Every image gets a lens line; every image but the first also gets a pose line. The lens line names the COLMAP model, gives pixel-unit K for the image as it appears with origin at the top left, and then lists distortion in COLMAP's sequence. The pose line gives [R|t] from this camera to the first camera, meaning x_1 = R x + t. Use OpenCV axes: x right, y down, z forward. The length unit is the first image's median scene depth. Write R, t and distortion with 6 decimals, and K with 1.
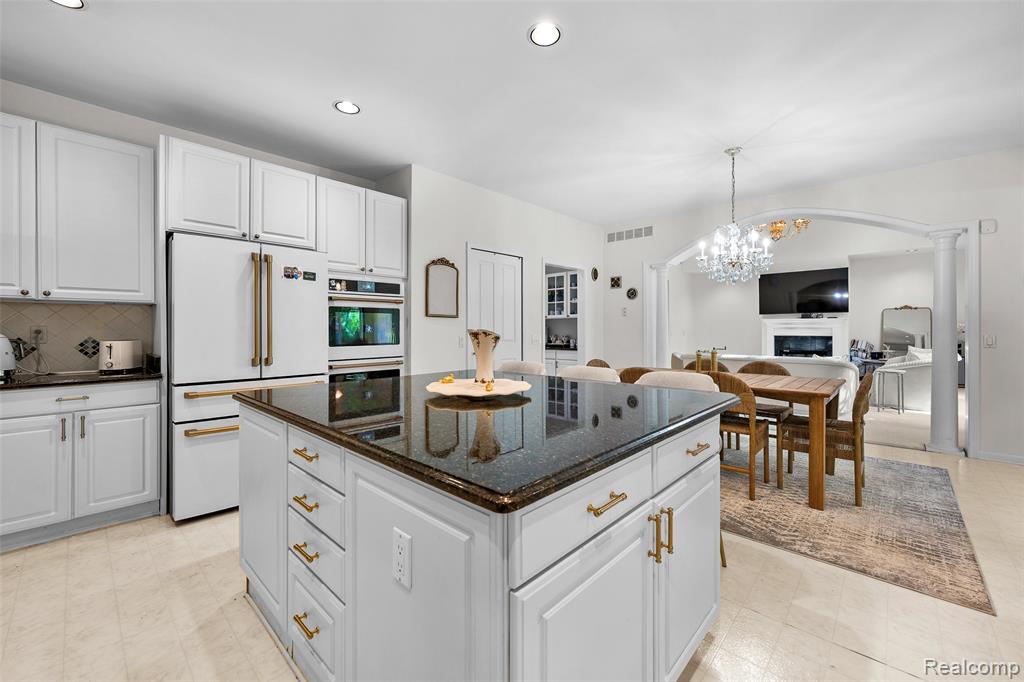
lens RADIAL K [[410.5, 0, 506.4], [0, 410.5, 334.0], [0, 0, 1]] dist [-0.002016, 0.000457]
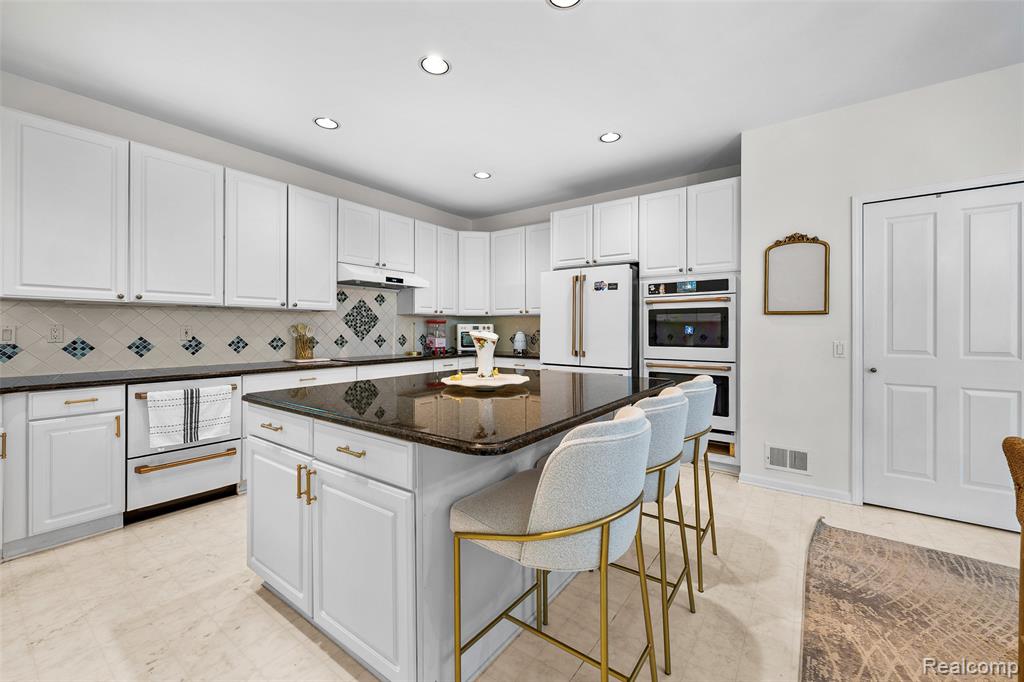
lens RADIAL K [[410.5, 0, 517.6], [0, 410.5, 328.5], [0, 0, 1]] dist [-0.002016, 0.000457]
pose [[0.139412, -0.005110, -0.990221, 0.564211], [-0.016006, 0.999844, -0.007414, -0.002942], [0.990105, 0.016883, 0.139309, 0.463985]]
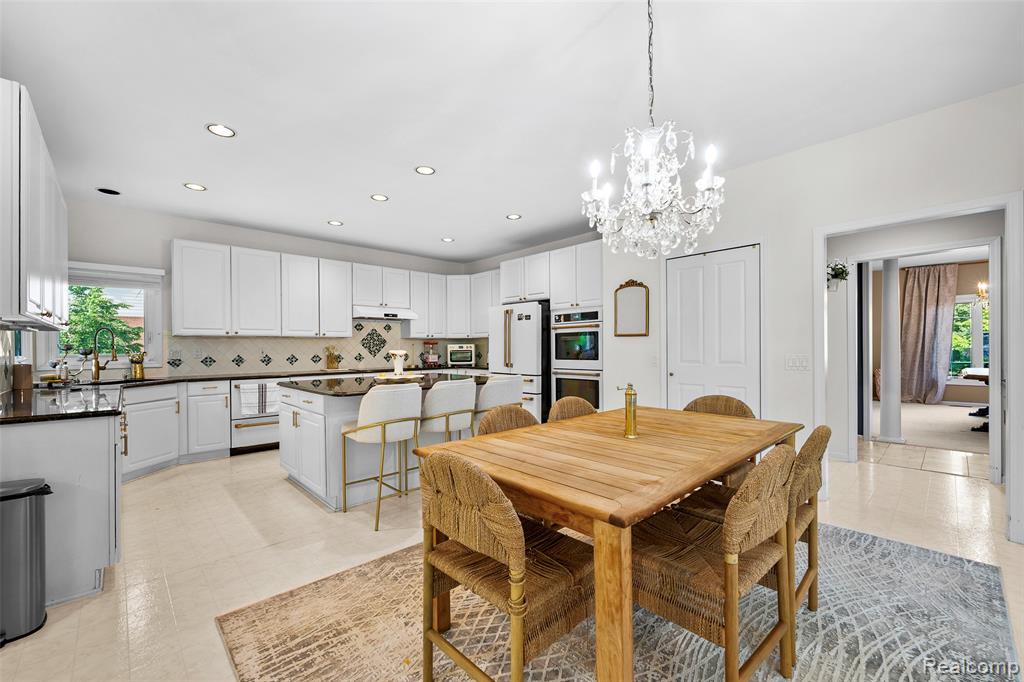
lens RADIAL K [[410.5, 0, 508.7], [0, 410.5, 349.3], [0, 0, 1]] dist [-0.002016, 0.000457]
pose [[-0.047233, 0.000905, -0.998884, 1.024982], [-0.006737, 0.999977, 0.001224, -0.008012], [0.998861, 0.006787, -0.047226, 0.835431]]
